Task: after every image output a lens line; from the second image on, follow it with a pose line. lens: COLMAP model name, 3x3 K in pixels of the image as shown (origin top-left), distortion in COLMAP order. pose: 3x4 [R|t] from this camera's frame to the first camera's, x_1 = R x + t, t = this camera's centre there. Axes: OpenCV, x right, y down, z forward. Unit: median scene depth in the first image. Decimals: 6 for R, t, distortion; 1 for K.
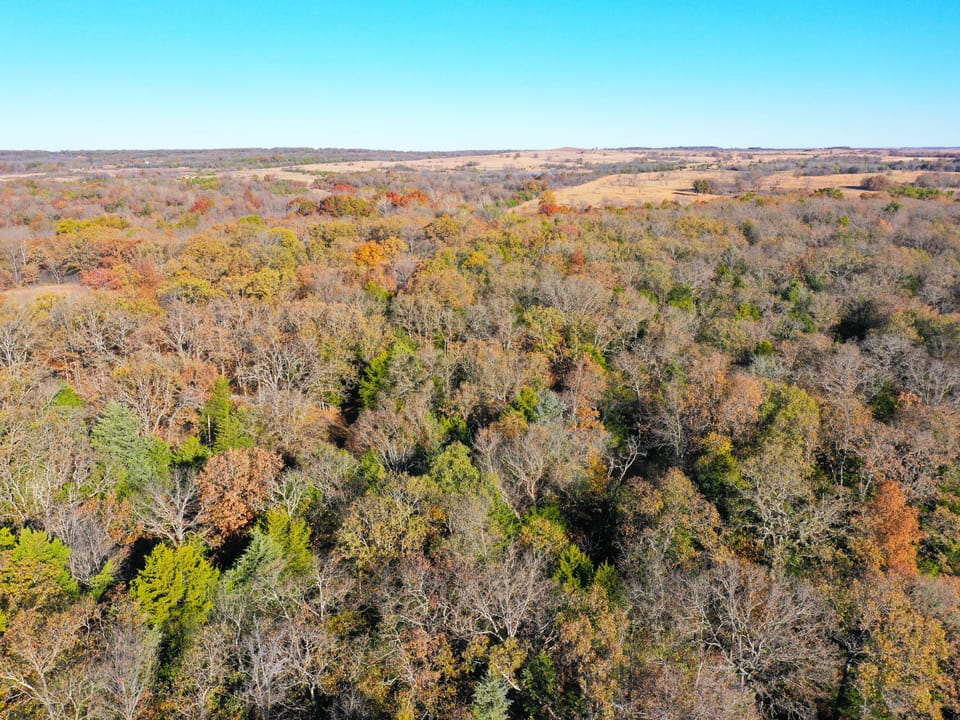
lens RADIAL K [[861.5, 0, 474.5], [0, 861.5, 355.6], [0, 0, 1]] dist [0.010501, -0.001717]
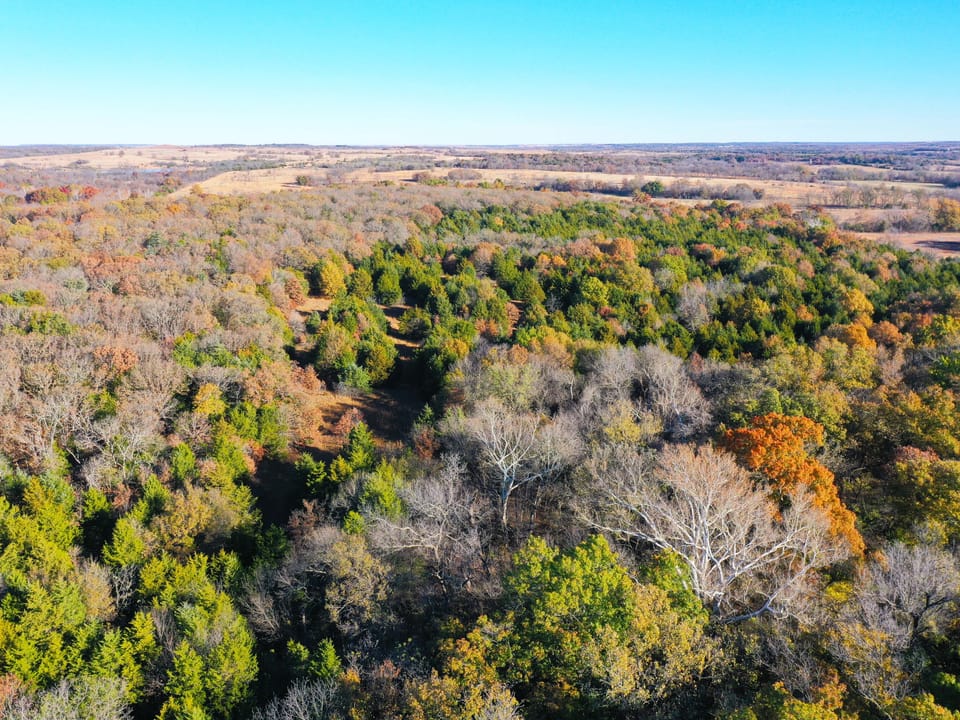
lens RADIAL K [[861.5, 0, 475.2], [0, 861.5, 362.4], [0, 0, 1]] dist [0.010501, -0.001717]
pose [[0.898749, -0.101574, 0.426535, -0.068804], [0.096157, 0.994776, 0.034282, 0.046644], [-0.427789, 0.010204, 0.903821, -0.232224]]
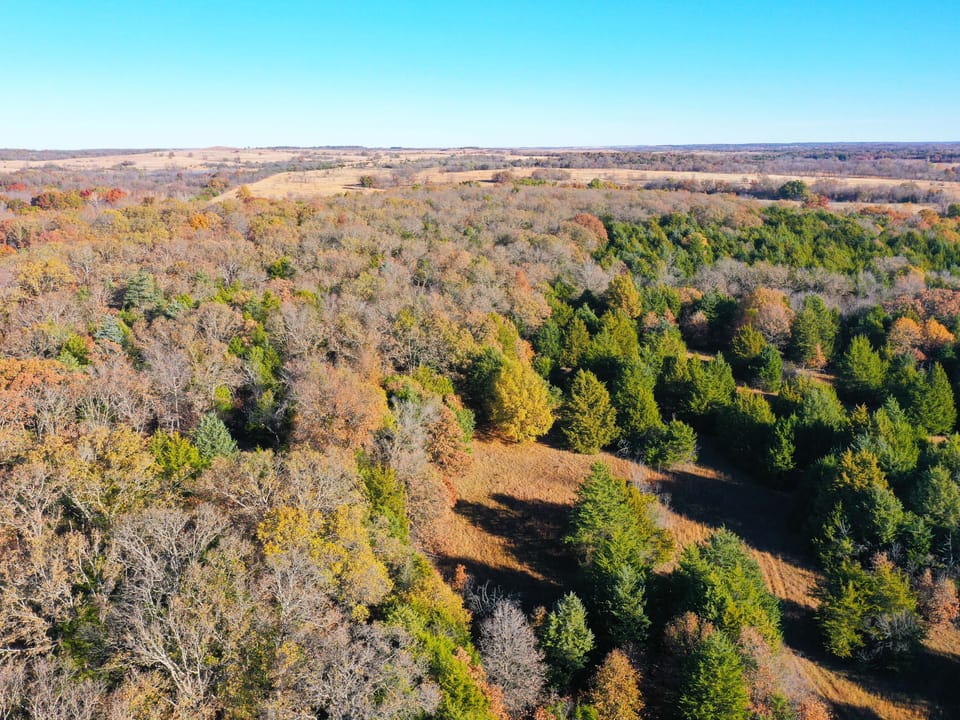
lens RADIAL K [[861.5, 0, 478.3], [0, 861.5, 359.3], [0, 0, 1]] dist [0.010501, -0.001717]
pose [[0.920896, -0.091828, 0.378837, -0.042483], [0.089829, 0.995692, 0.022988, 0.020272], [-0.379316, 0.012861, 0.925178, -0.089420]]
